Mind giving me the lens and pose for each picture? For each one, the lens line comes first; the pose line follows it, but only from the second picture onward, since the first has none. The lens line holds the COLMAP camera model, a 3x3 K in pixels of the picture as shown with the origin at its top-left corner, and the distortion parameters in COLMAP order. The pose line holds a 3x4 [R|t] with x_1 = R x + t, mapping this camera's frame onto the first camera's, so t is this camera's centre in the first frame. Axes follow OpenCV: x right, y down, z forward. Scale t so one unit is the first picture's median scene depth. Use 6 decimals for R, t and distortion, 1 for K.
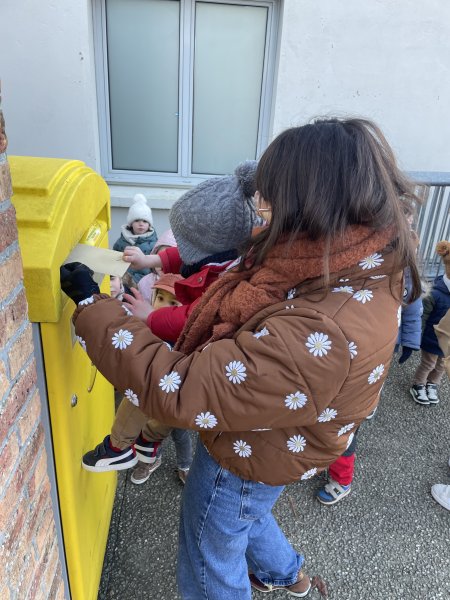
lens RADIAL K [[451.9, 0, 230.3], [0, 451.9, 304.4], [0, 0, 1]] dist [0.094391, -0.125660]
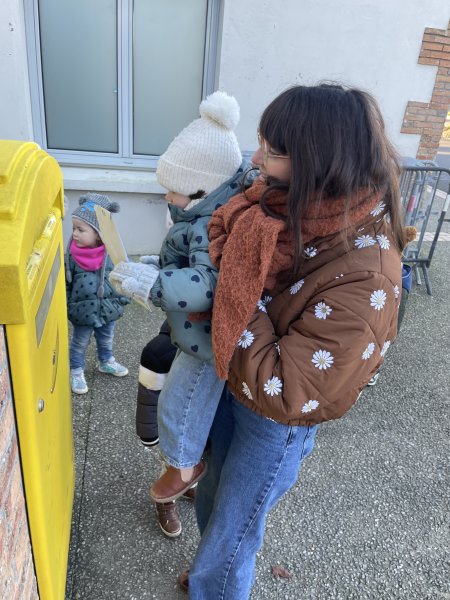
lens RADIAL K [[451.9, 0, 222.1], [0, 451.9, 300.6], [0, 0, 1]] dist [0.094391, -0.125660]
pose [[0.992810, -0.027157, 0.116575, -0.060810], [0.023476, 0.999185, 0.032836, -0.017367], [-0.117372, -0.029863, 0.992639, 0.032710]]
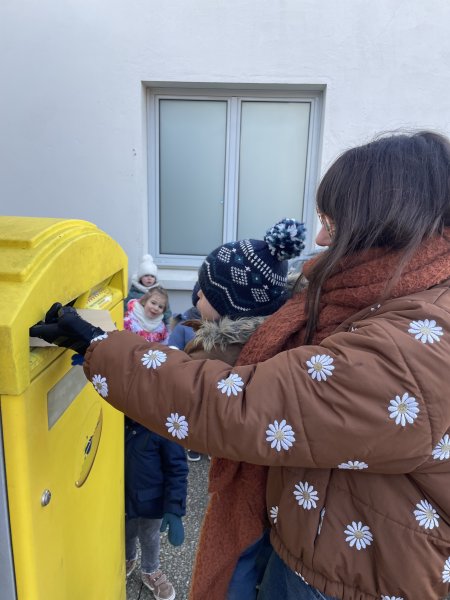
lens RADIAL K [[451.9, 0, 224.7], [0, 451.9, 300.5], [0, 0, 1]] dist [0.094391, -0.125660]
pose [[0.991837, -0.002232, -0.127495, 0.055127], [-0.023113, 0.980139, -0.196959, 0.017182], [0.125402, 0.198298, 0.972086, 0.143048]]
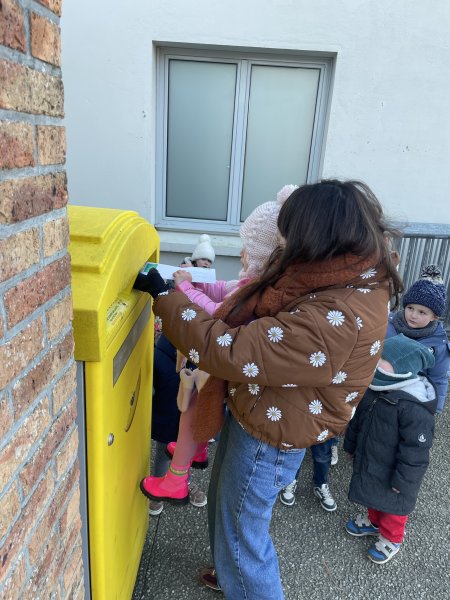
lens RADIAL K [[451.9, 0, 231.1], [0, 451.9, 304.4], [0, 0, 1]] dist [0.094391, -0.125660]
pose [[0.994312, 0.041035, -0.098284, 0.011595], [-0.050379, 0.994244, -0.094559, -0.005226], [0.093838, 0.098973, 0.990656, -0.015621]]
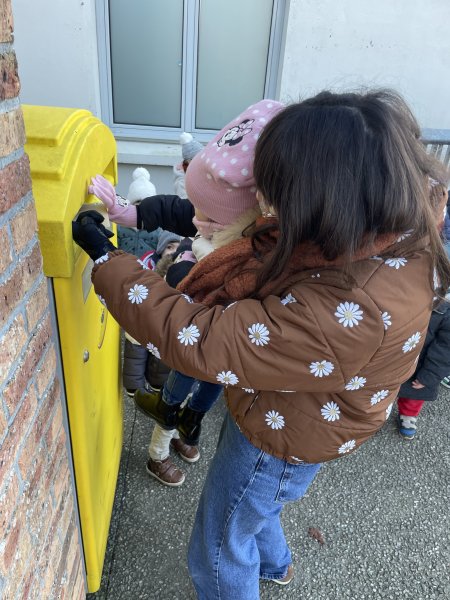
lens RADIAL K [[451.9, 0, 223.6], [0, 451.9, 304.2], [0, 0, 1]] dist [0.094391, -0.125660]
pose [[0.999799, 0.015474, -0.012711, -0.020715], [-0.014353, 0.996362, 0.084001, 0.005854], [0.013965, -0.083802, 0.996385, 0.008640]]
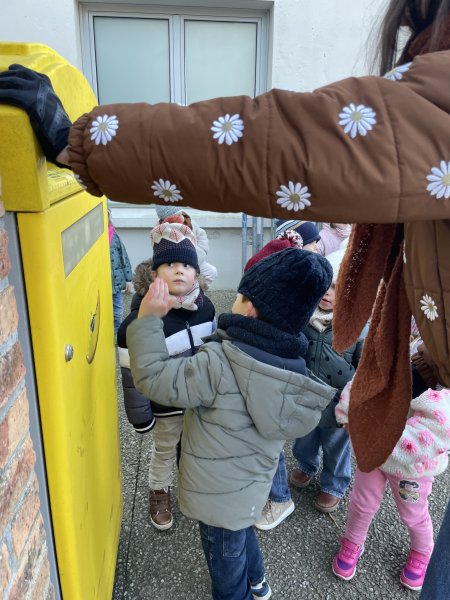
lens RADIAL K [[451.9, 0, 228.4], [0, 451.9, 302.1], [0, 0, 1]] dist [0.094391, -0.125660]
pose [[0.998521, -0.052256, 0.015009, -0.074661], [0.053577, 0.992678, -0.108256, 0.169886], [-0.009242, 0.108900, 0.994010, 0.210008]]
